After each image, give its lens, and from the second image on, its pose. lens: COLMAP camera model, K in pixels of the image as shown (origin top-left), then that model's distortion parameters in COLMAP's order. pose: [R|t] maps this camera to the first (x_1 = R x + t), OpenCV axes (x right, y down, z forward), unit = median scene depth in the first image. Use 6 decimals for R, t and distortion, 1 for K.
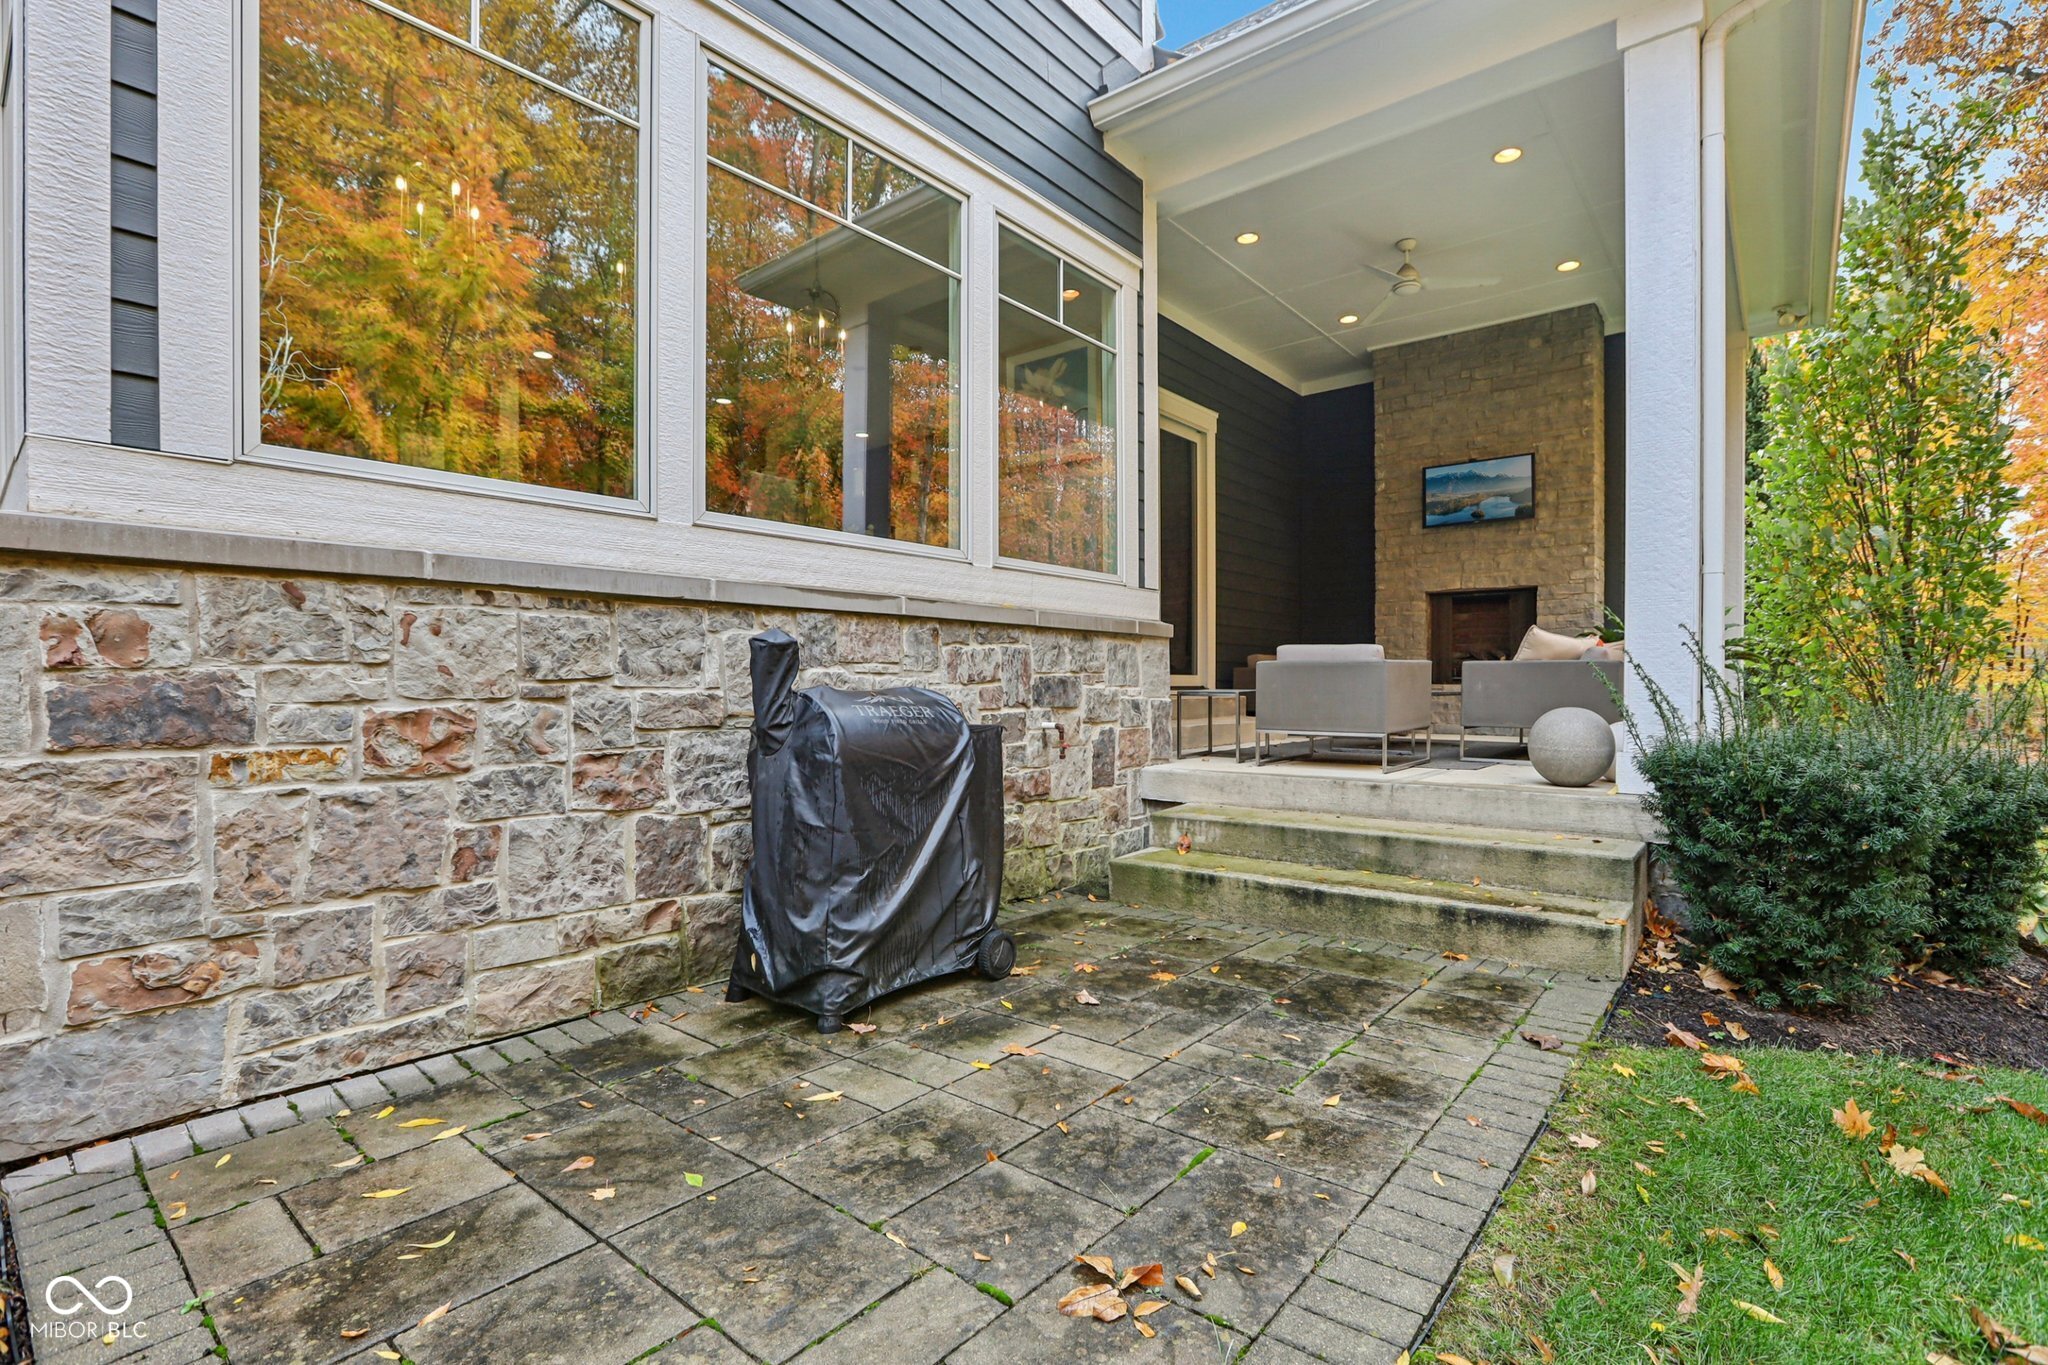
lens RADIAL K [[936.8, 0, 1026.0], [0, 936.8, 679.7], [0, 0, 1]] dist [-0.026102, -0.000199]
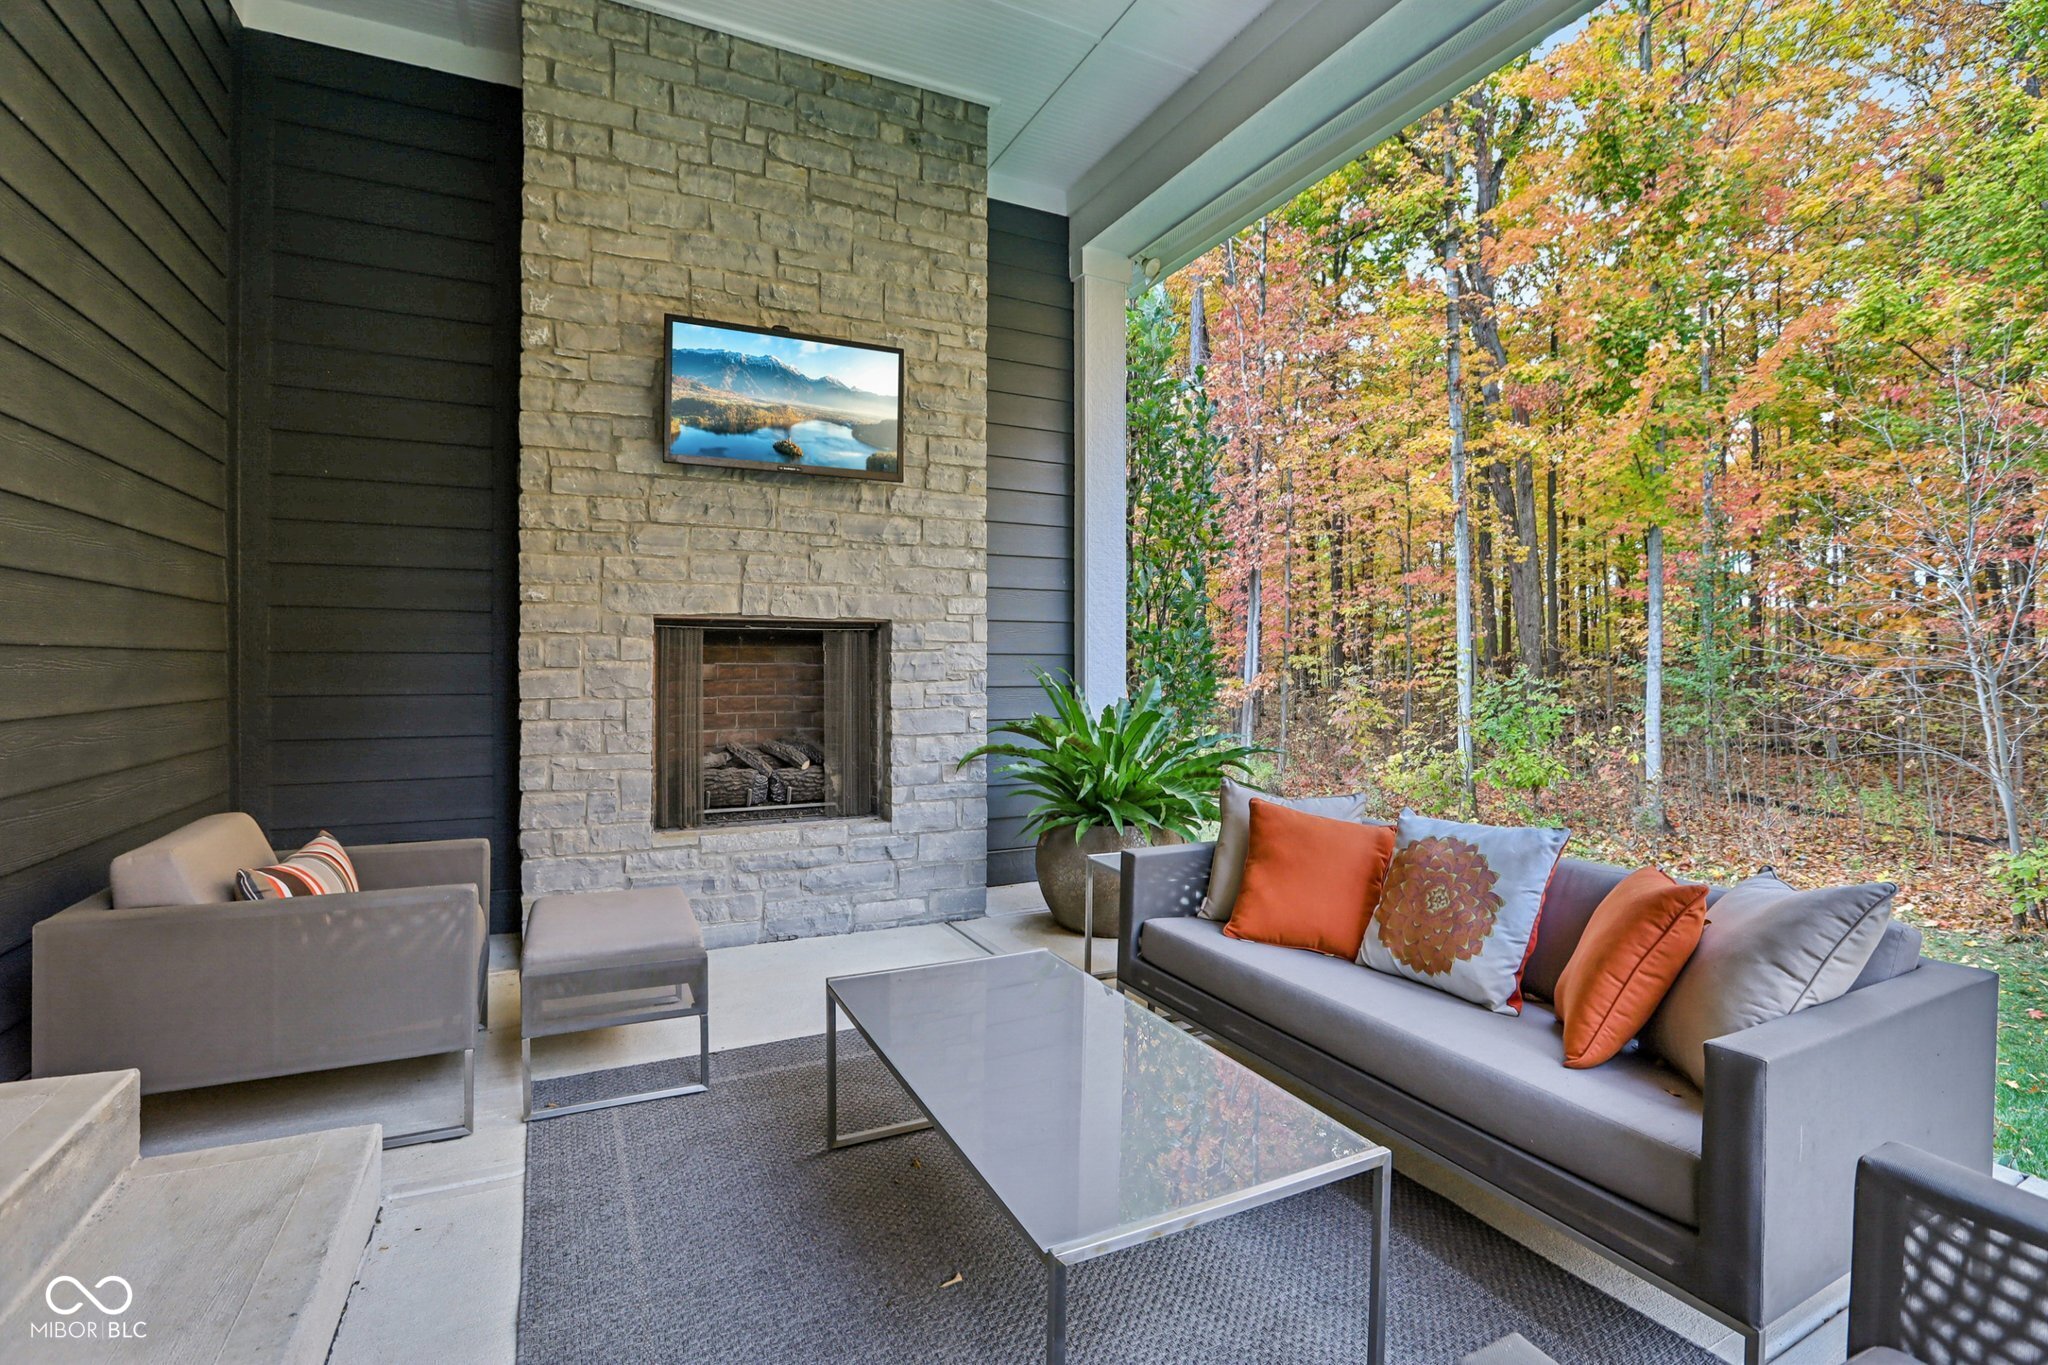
lens RADIAL K [[936.8, 0, 1024.5], [0, 936.8, 672.8], [0, 0, 1]] dist [-0.026102, -0.000199]
pose [[0.413452, 0.002267, 0.910523, 0.122133], [-0.000959, 0.999997, -0.002054, -0.070474], [-0.910525, -0.000024, 0.413453, 0.708620]]
